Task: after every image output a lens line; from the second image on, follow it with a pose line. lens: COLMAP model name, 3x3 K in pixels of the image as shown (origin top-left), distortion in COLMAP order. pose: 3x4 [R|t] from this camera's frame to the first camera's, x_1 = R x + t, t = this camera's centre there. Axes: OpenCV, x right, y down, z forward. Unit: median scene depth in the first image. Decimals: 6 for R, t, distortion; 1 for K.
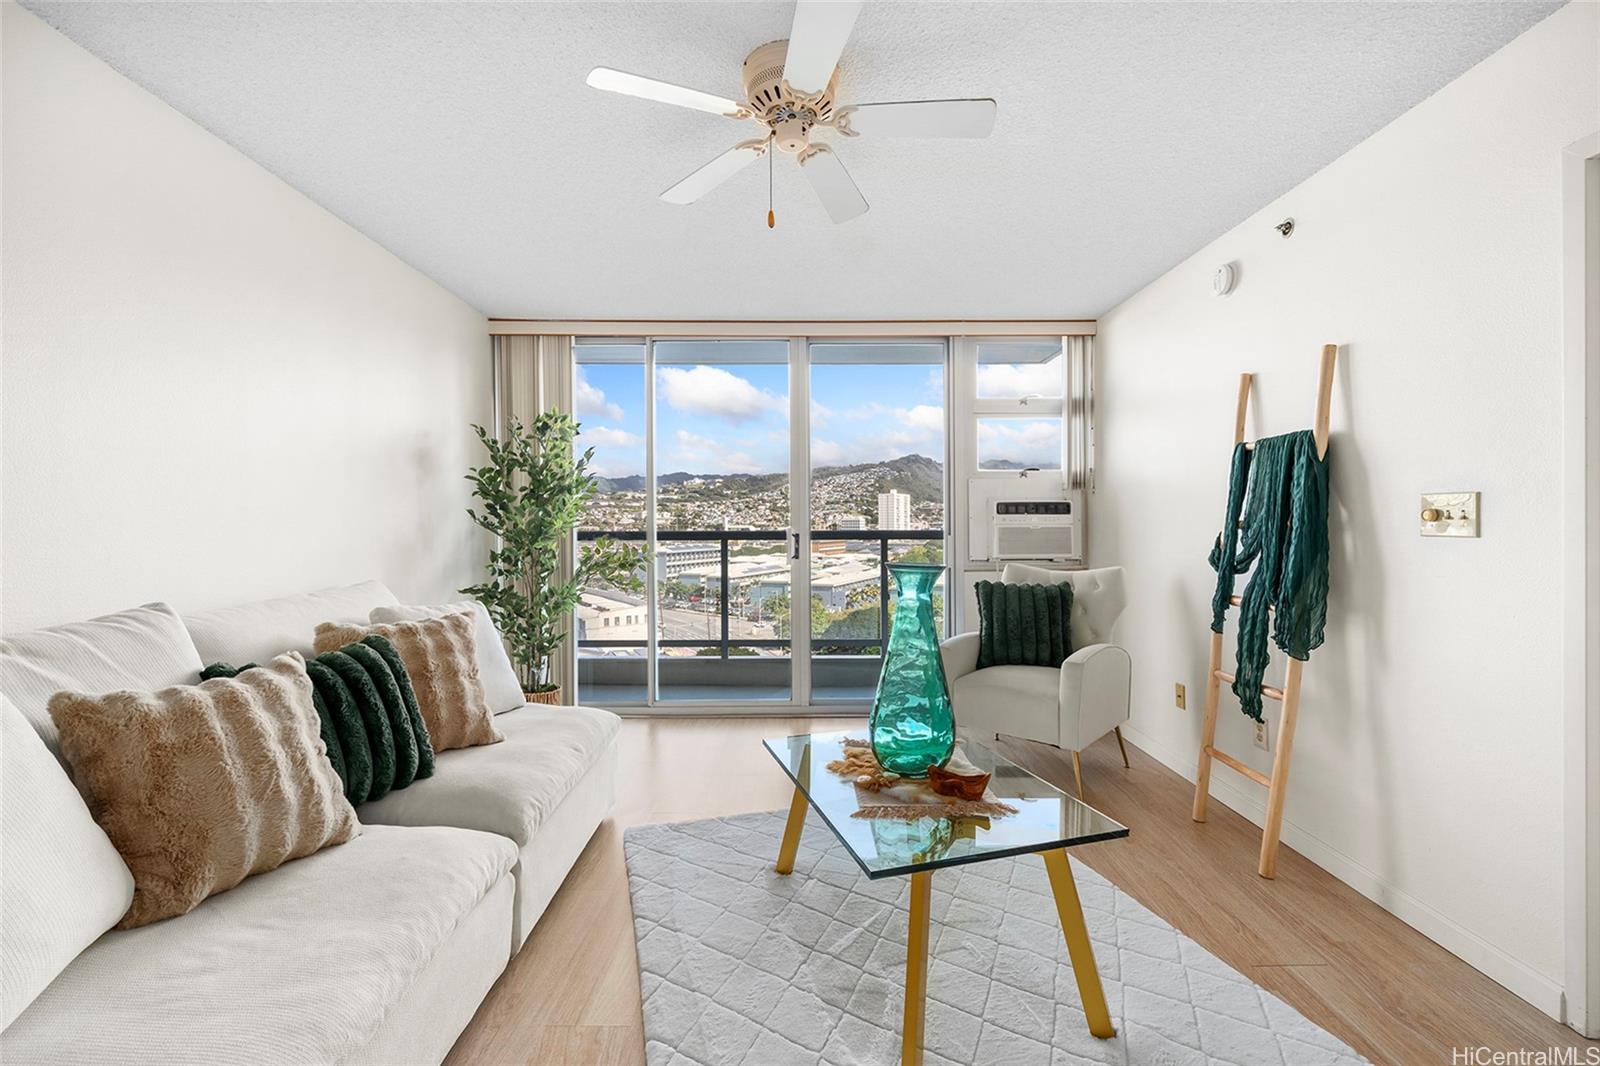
lens RADIAL K [[693.1, 0, 800.3], [0, 693.1, 529.0], [0, 0, 1]] dist [-0.002263, -0.000895]
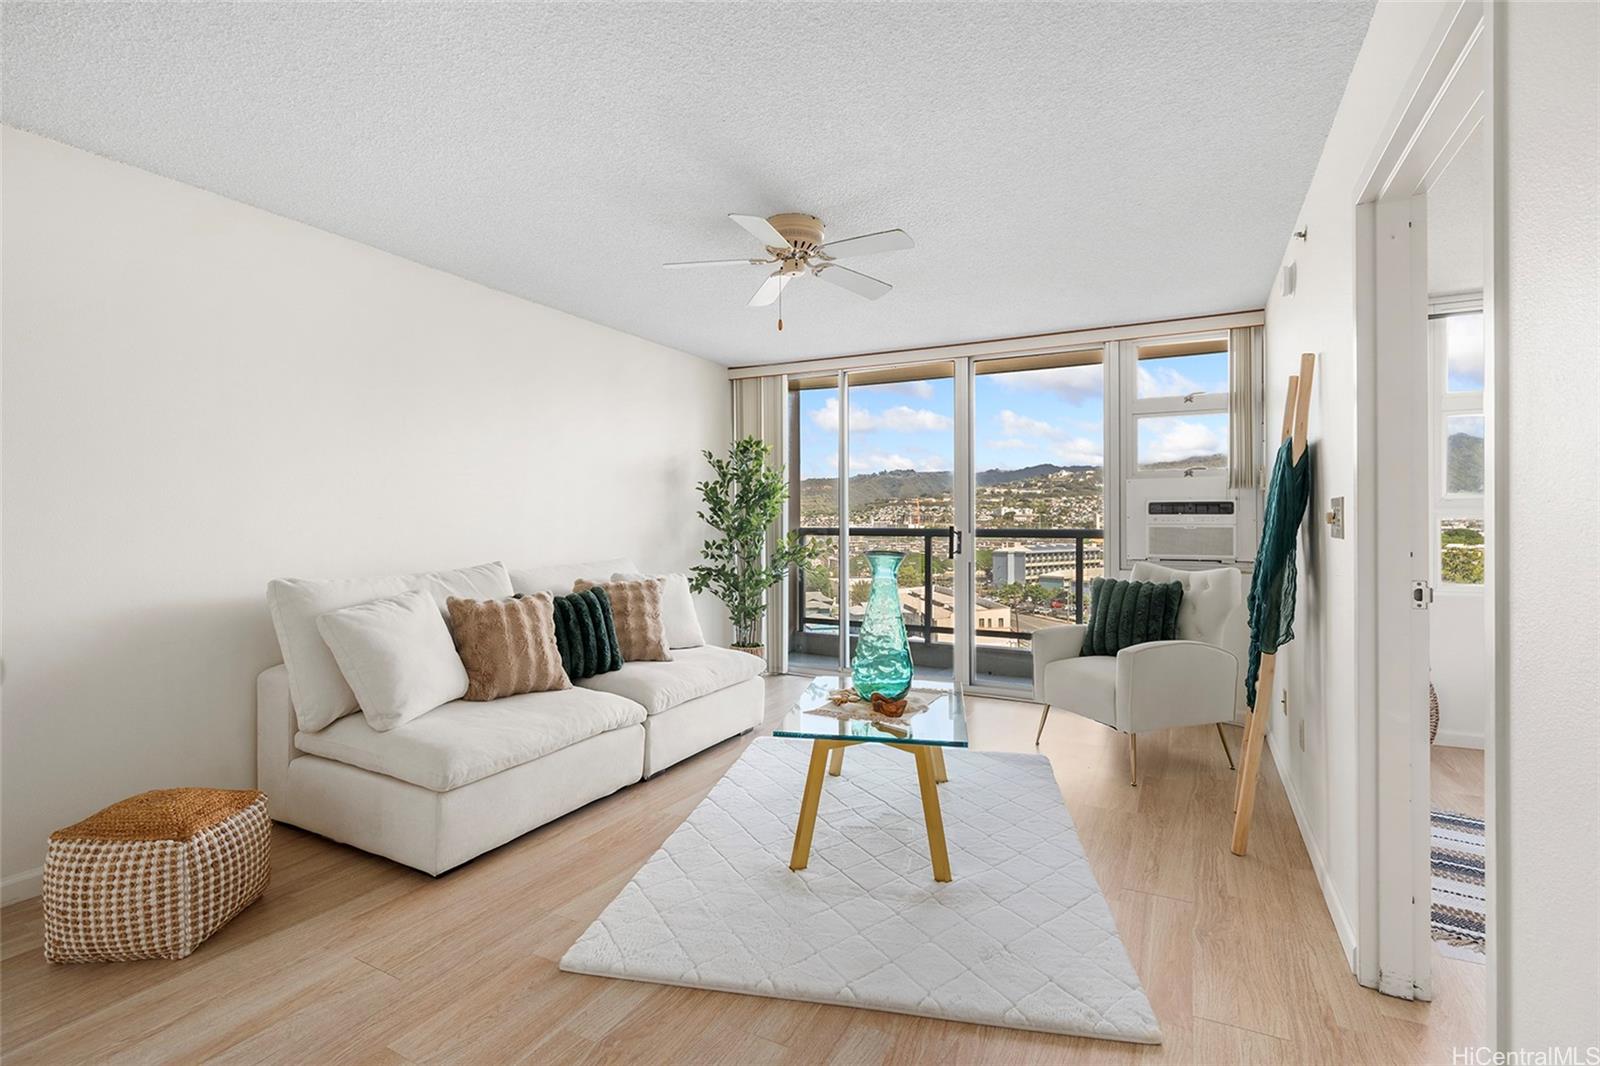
lens RADIAL K [[740.6, 0, 800.2], [0, 740.6, 527.8], [0, 0, 1]] dist [-0.000562, 0.000131]
pose [[0.882794, 0.008815, -0.469678, 0.403137], [-0.008059, 0.999961, 0.003621, -0.001669], [0.469692, 0.000589, 0.882830, -0.224656]]
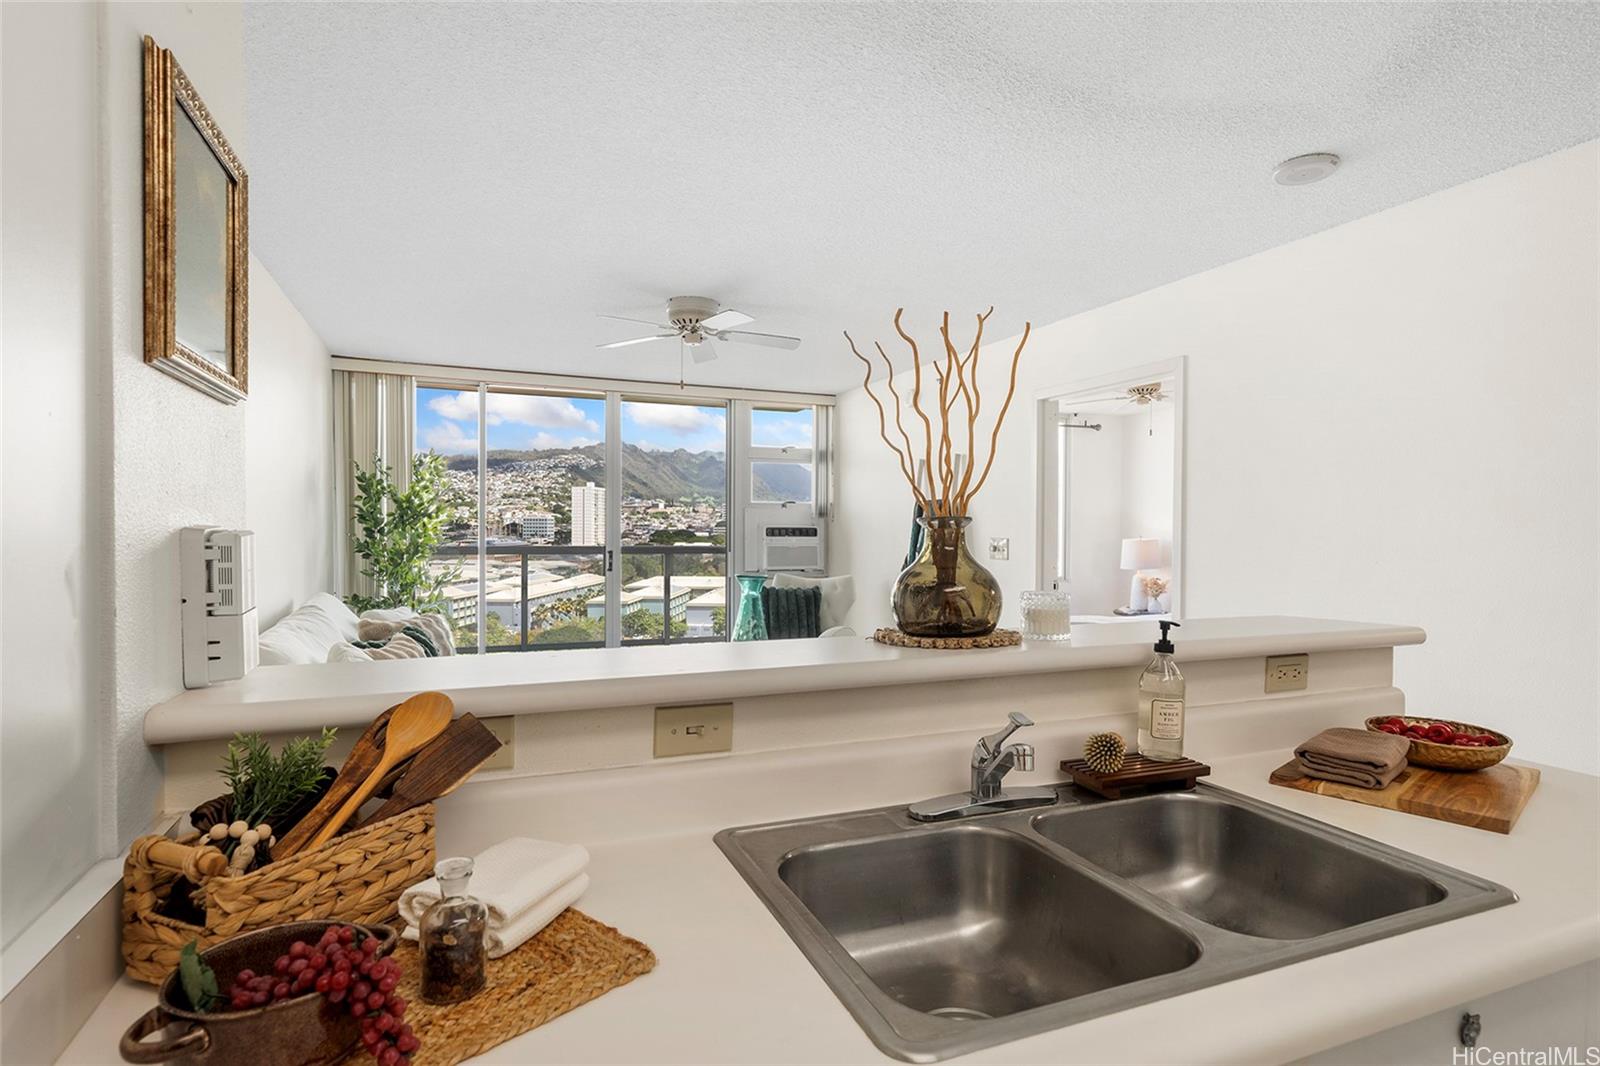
lens RADIAL K [[829.8, 0, 797.1], [0, 829.8, 535.8], [0, 0, 1]] dist [0.000297, 0.000081]
pose [[0.929344, 0.006979, 0.369149, -0.291261], [-0.009277, 0.999947, 0.004451, -0.035363], [-0.369098, -0.007561, 0.929360, -0.586830]]
